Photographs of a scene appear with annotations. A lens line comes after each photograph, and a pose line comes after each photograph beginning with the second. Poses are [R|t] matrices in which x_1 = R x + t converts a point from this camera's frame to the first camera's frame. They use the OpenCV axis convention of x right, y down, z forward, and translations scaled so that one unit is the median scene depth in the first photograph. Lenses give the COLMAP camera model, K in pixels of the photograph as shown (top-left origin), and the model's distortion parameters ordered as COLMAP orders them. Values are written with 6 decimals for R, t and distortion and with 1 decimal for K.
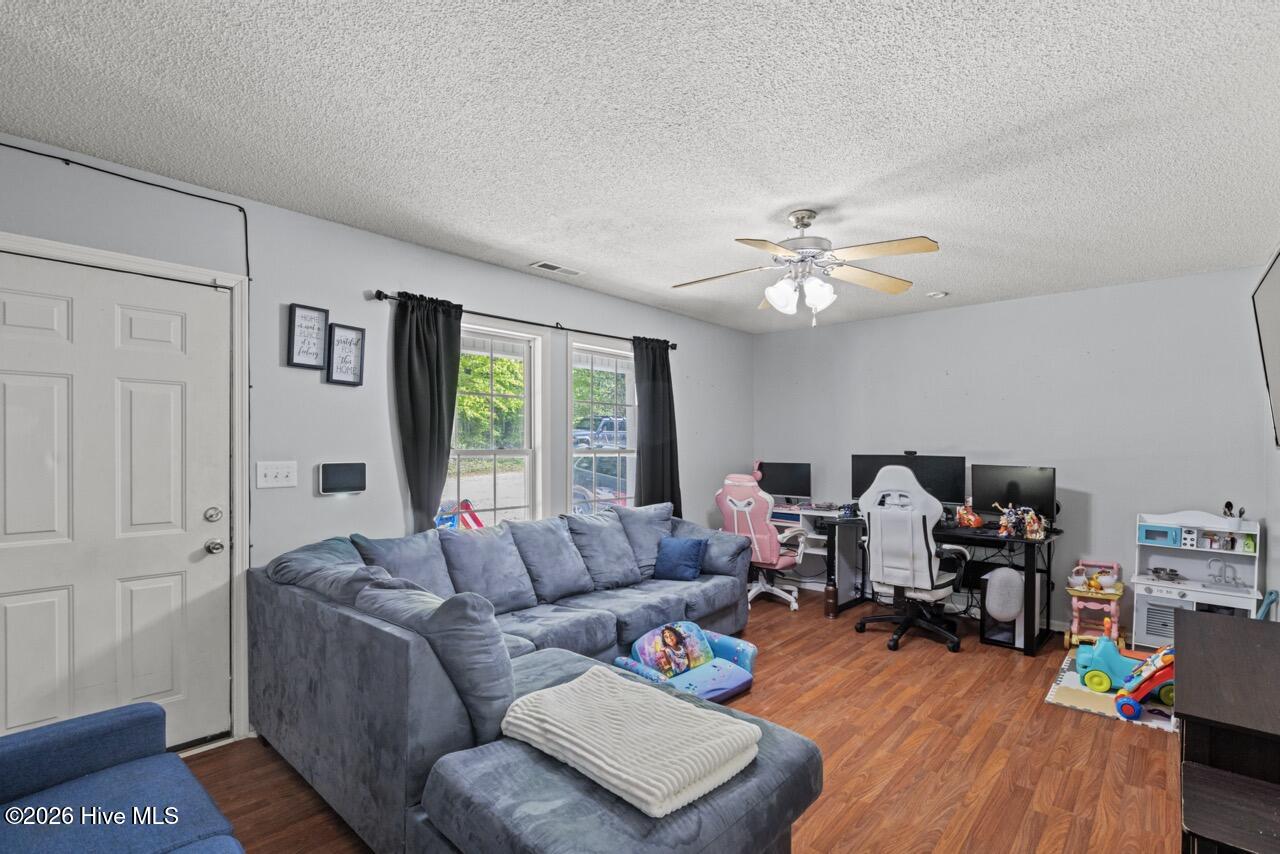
lens RADIAL K [[610.8, 0, 644.3], [0, 610.8, 452.0], [0, 0, 1]] dist [-0.006235, -0.000594]
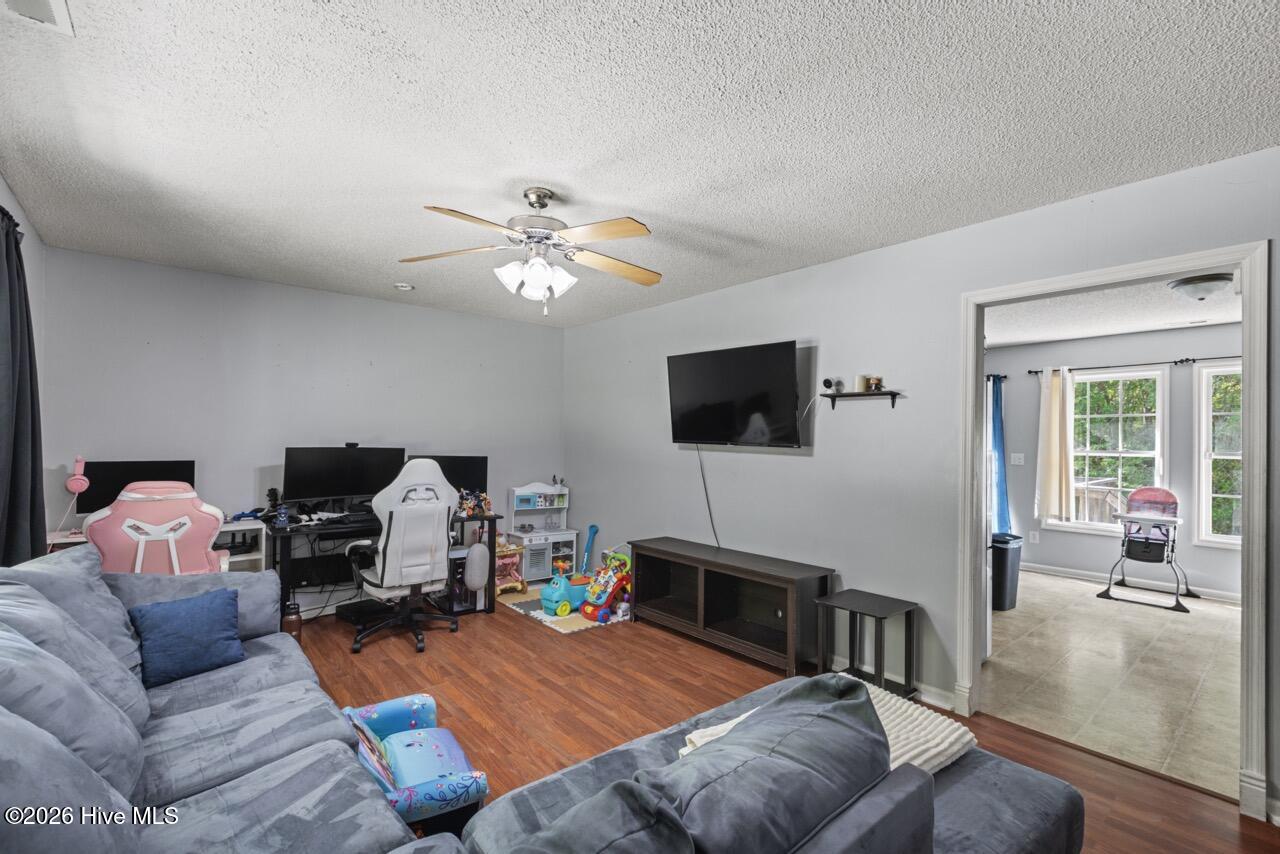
lens RADIAL K [[569.9, 0, 642.2], [0, 569.9, 436.9], [0, 0, 1]] dist [0.000992, -0.000137]
pose [[0.142190, 0.005193, 0.989826, -0.526521], [0.001492, 0.999984, -0.005461, -0.008235], [-0.989838, 0.002253, 0.142180, 0.647245]]
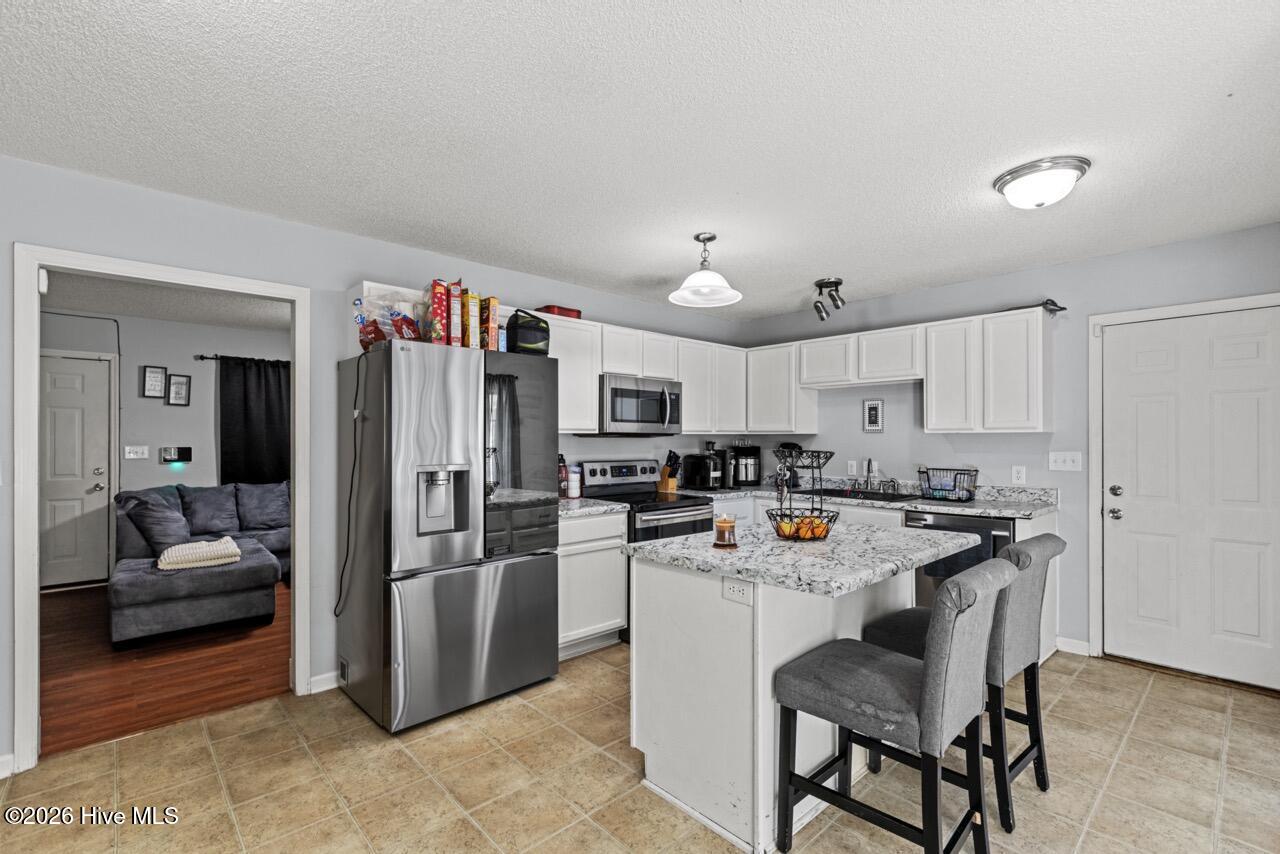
lens RADIAL K [[569.9, 0, 642.2], [0, 569.9, 436.9], [0, 0, 1]] dist [0.000992, -0.000137]
pose [[0.994952, -0.003462, -0.100288, 1.070000], [0.001965, 0.999885, -0.015014, 0.016231], [0.100328, 0.014741, 0.994845, -0.597219]]
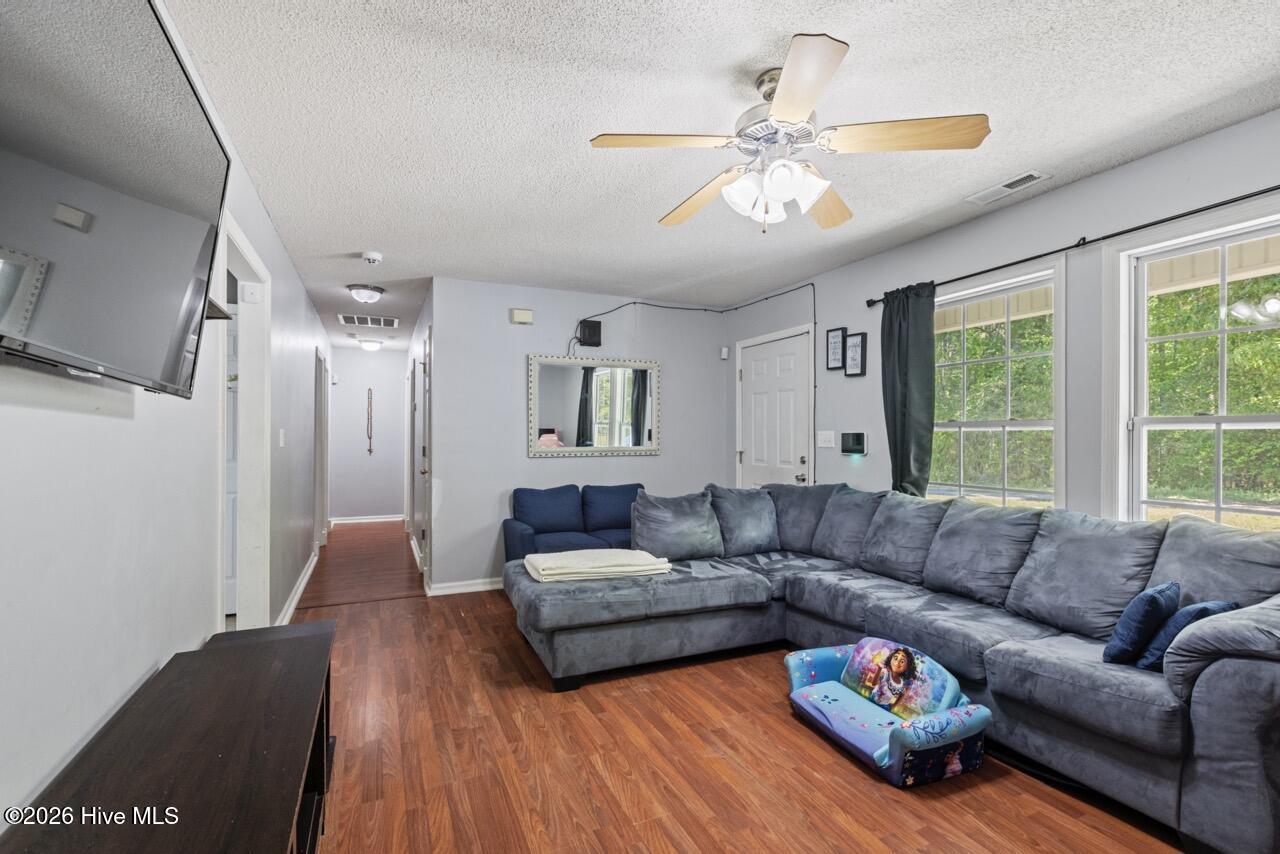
lens RADIAL K [[574.7, 0, 639.4], [0, 574.7, 434.0], [0, 0, 1]] dist [0.003460, 0.000159]
pose [[-0.410929, -0.006386, -0.911645, 0.852267], [-0.012566, 0.999920, -0.001340, 0.027343], [0.911581, 0.010905, -0.410976, 1.028049]]
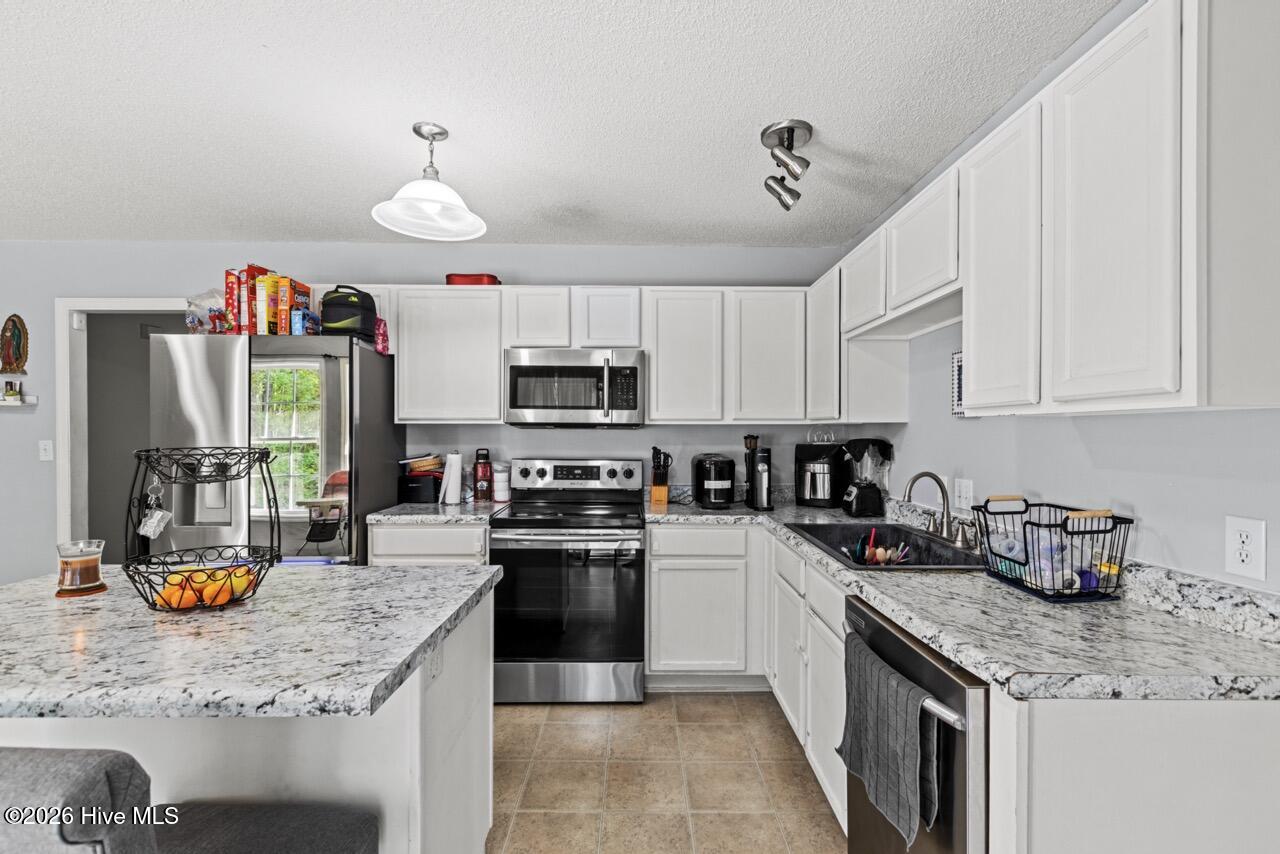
lens RADIAL K [[562.8, 0, 643.8], [0, 562.8, 448.1], [0, 0, 1]] dist [-0.004815, -0.000494]
pose [[0.676013, 0.020336, -0.736609, 1.723860], [-0.009794, 0.999779, 0.018613, 0.010638], [0.736825, -0.005369, 0.676063, 0.119328]]
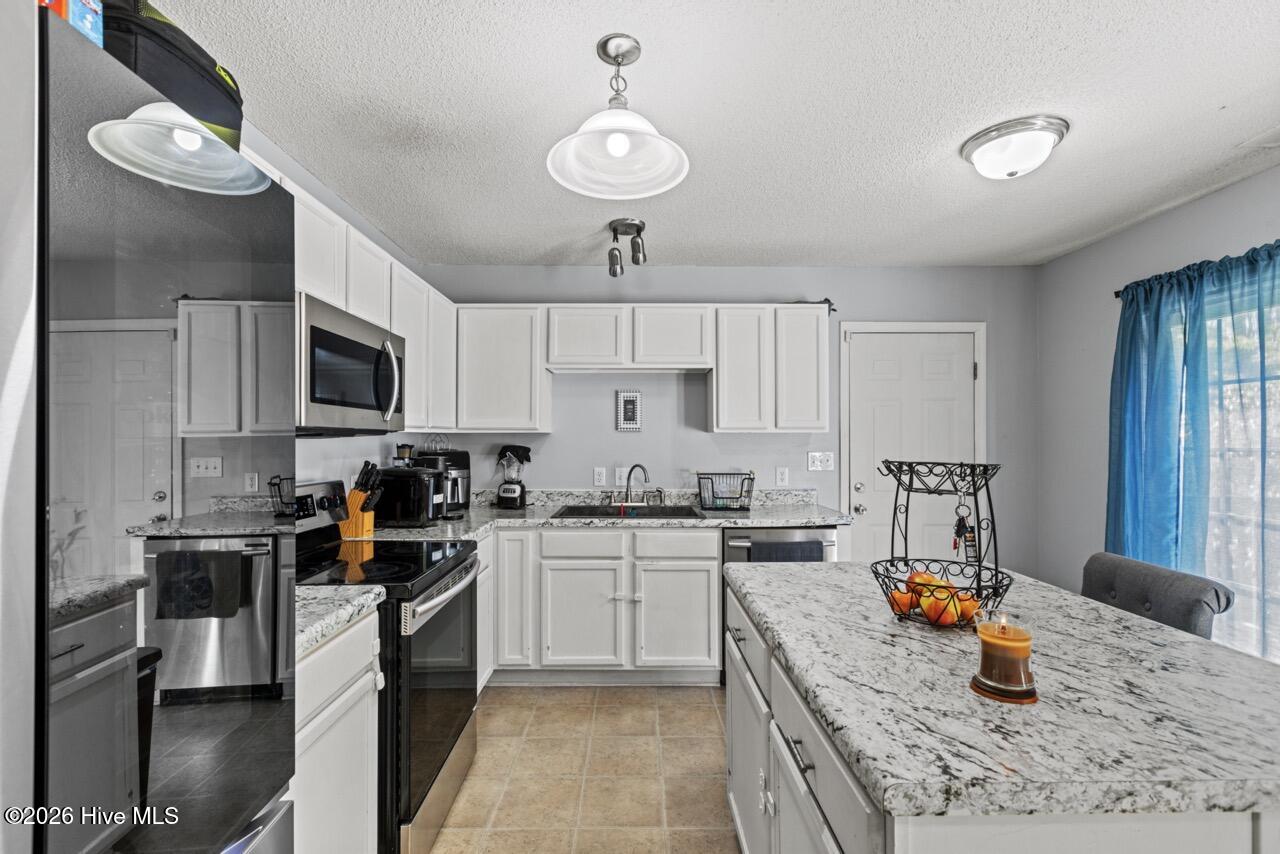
lens RADIAL K [[567.4, 0, 641.4], [0, 567.4, 430.2], [0, 0, 1]] dist [-0.000962, 0.000342]
pose [[0.743586, 0.005796, 0.668616, 0.760518], [0.010632, 0.999734, -0.020490, 0.006015], [-0.668556, 0.022344, 0.743326, -0.004656]]
